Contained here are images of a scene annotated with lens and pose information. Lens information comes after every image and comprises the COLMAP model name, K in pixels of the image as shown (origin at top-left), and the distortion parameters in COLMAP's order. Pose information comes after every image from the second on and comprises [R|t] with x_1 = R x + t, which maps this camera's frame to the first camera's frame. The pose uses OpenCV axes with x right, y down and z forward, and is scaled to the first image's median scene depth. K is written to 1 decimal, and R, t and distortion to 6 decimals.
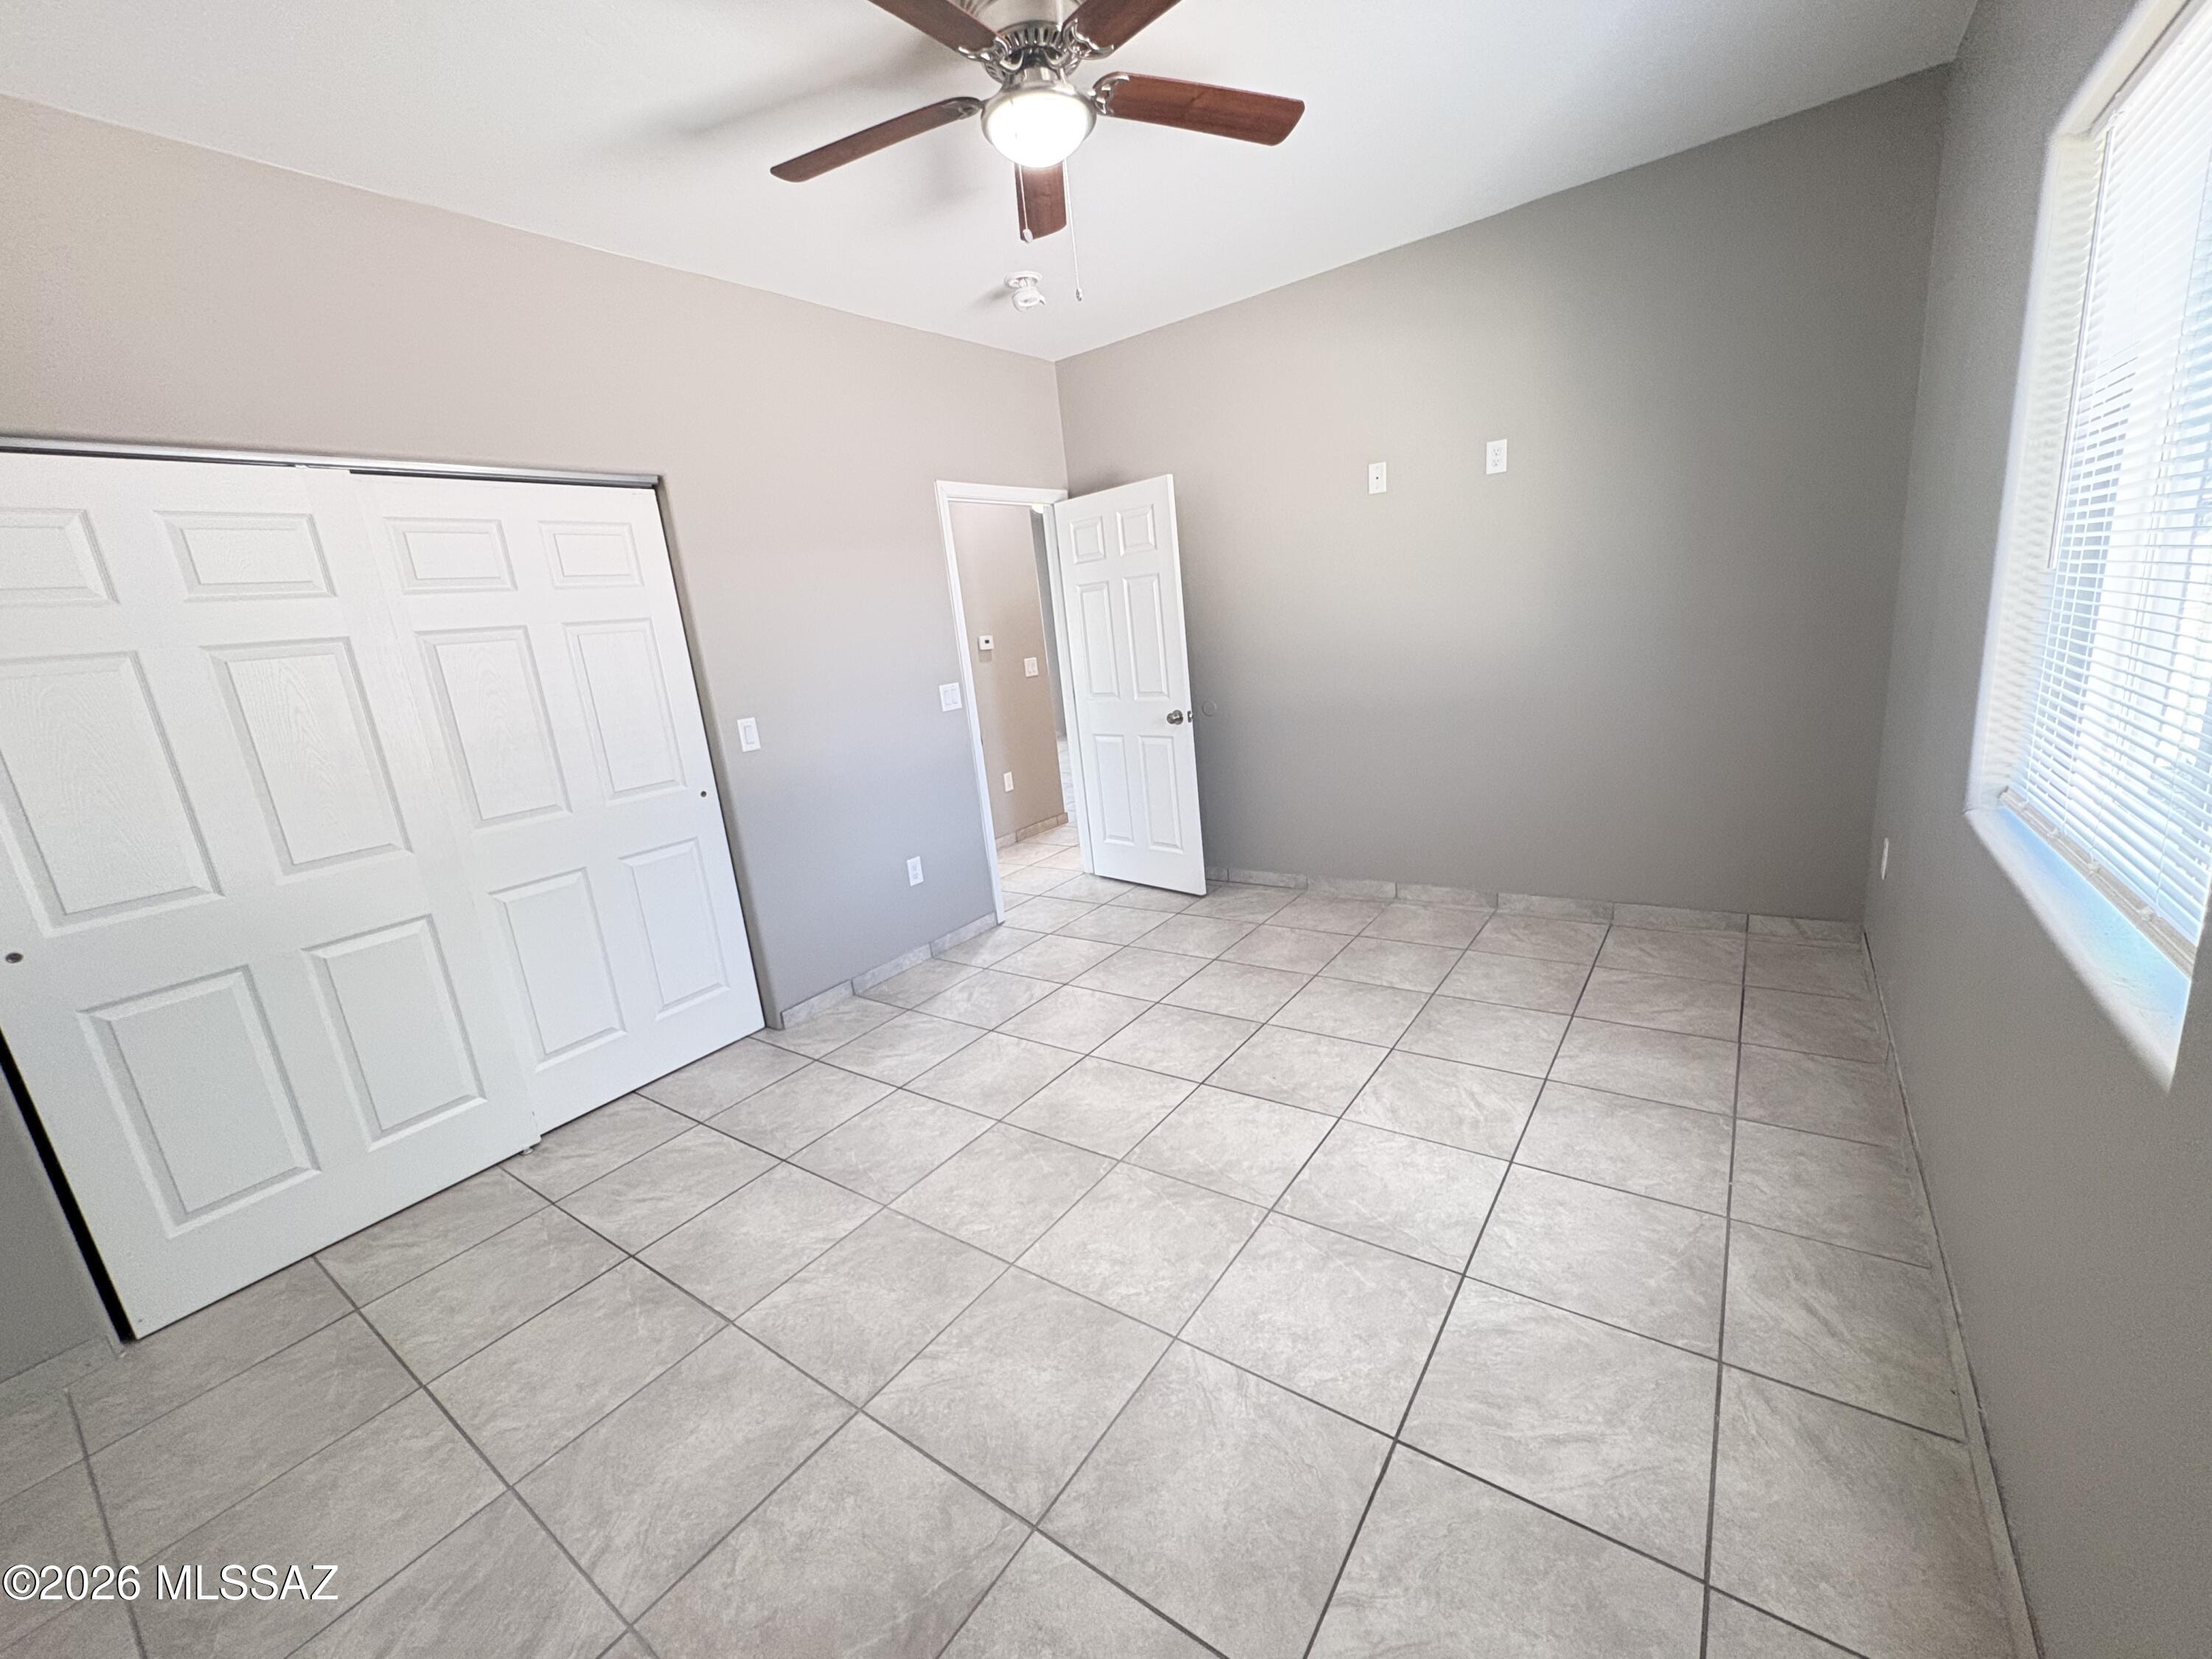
lens RADIAL K [[885.8, 0, 1105.4], [0, 885.8, 833.3], [0, 0, 1]] dist [0.002320, -0.000671]
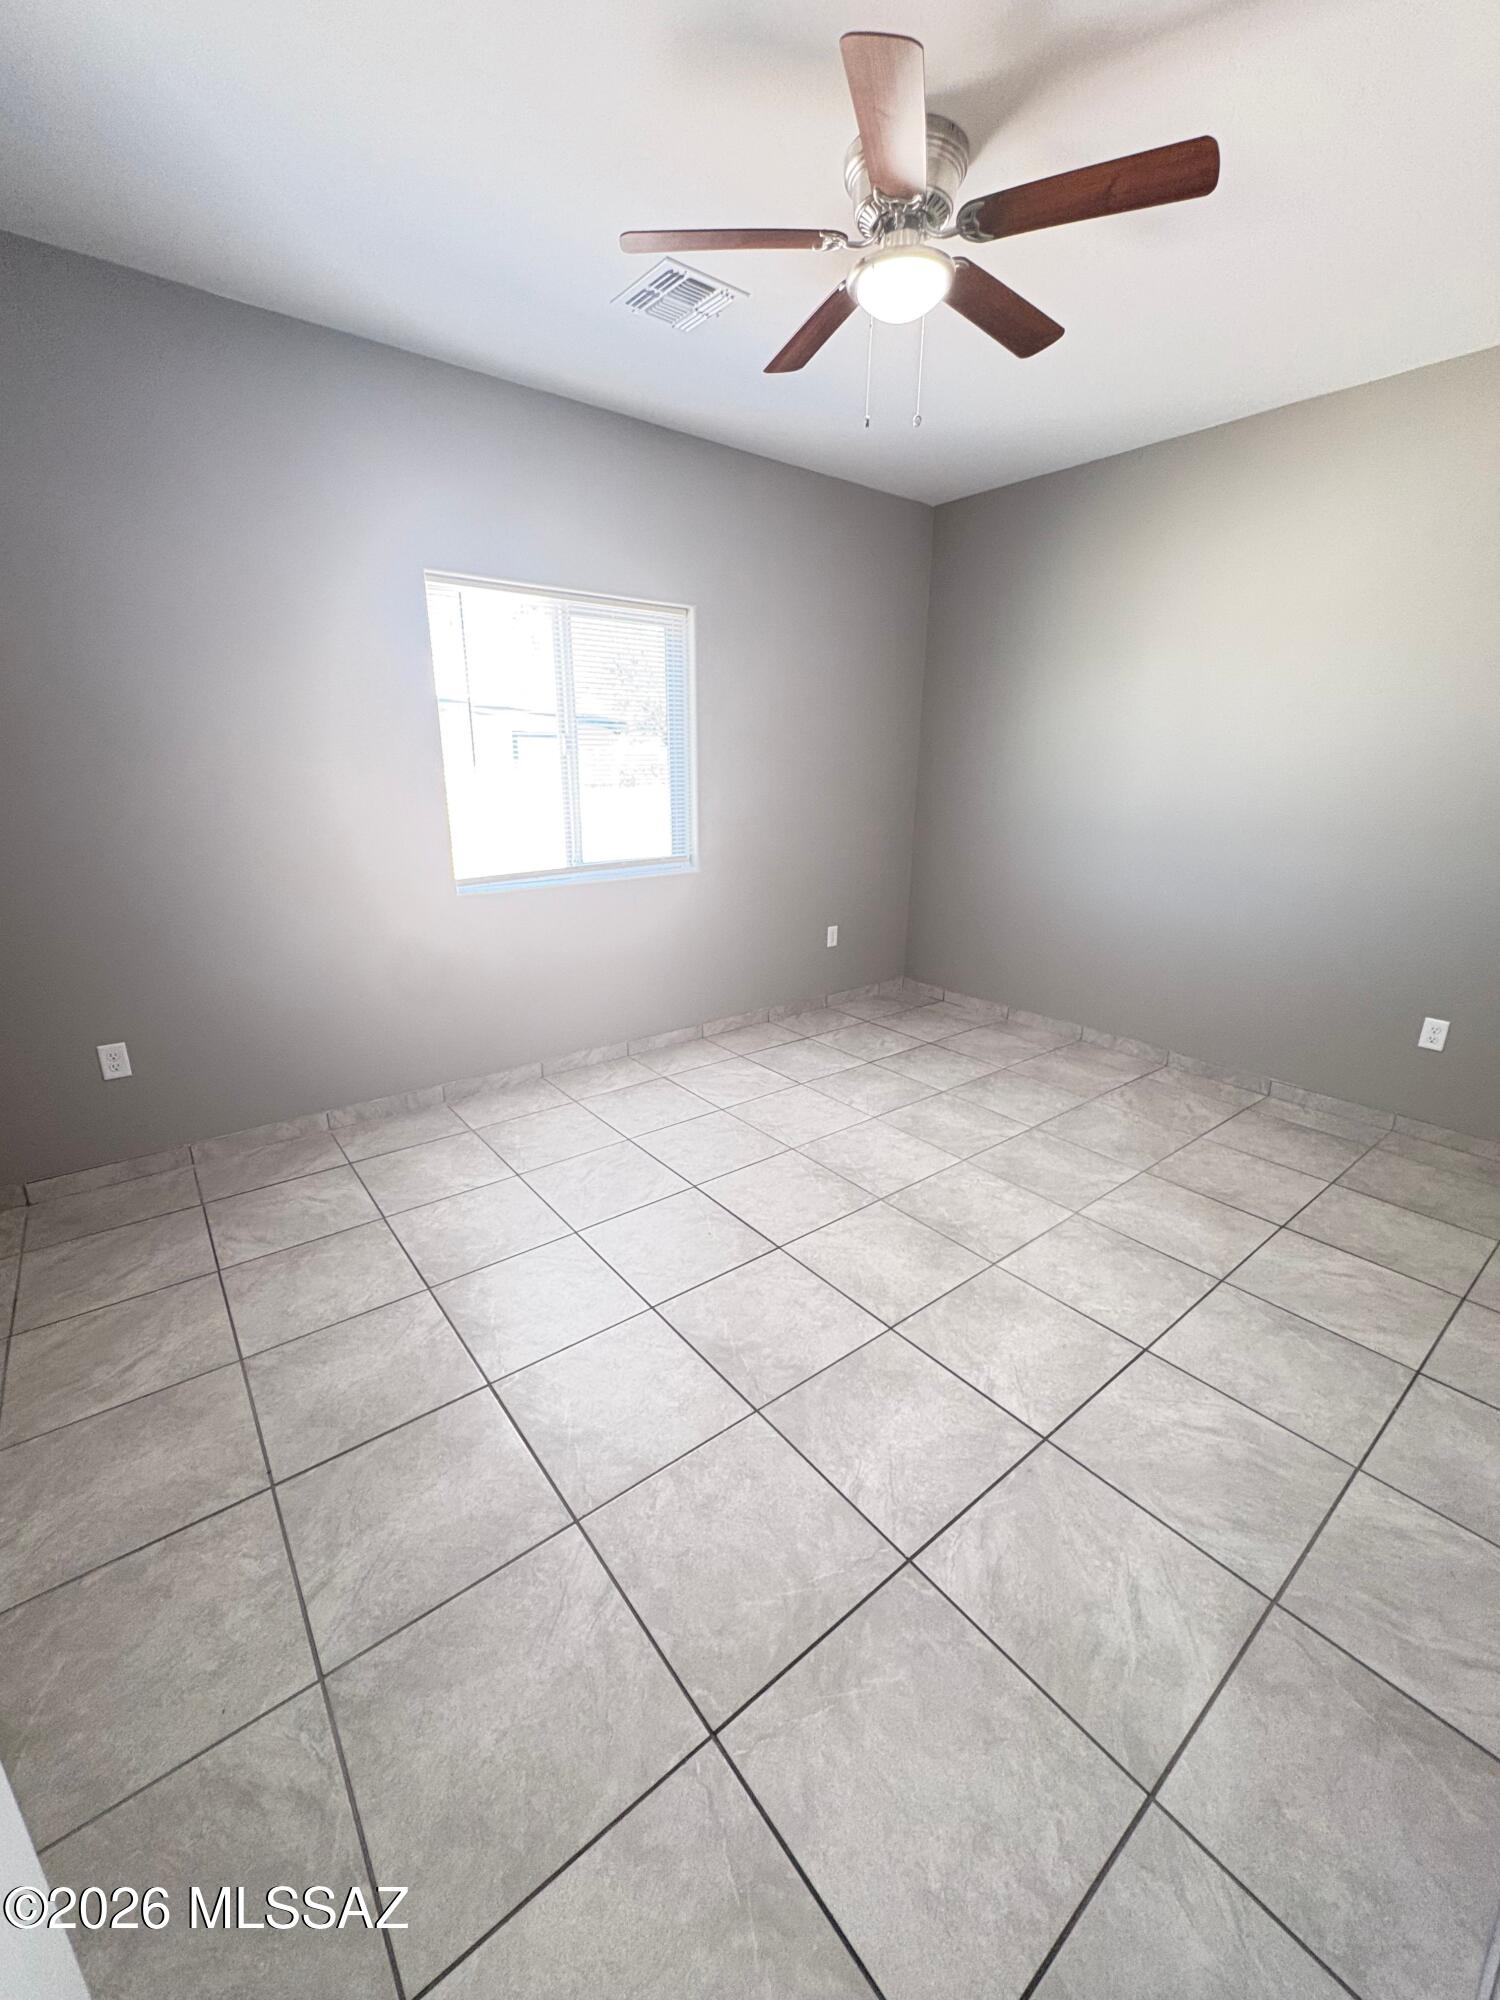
lens RADIAL K [[800.9, 0, 748.0], [0, 800.9, 996.5], [0, 0, 1]] dist [0.002320, -0.000671]
pose [[-0.956468, 0.016061, 0.291395, -0.127982], [0.157678, 0.868643, 0.469678, -0.402931], [-0.245575, 0.495179, -0.833361, 1.730214]]
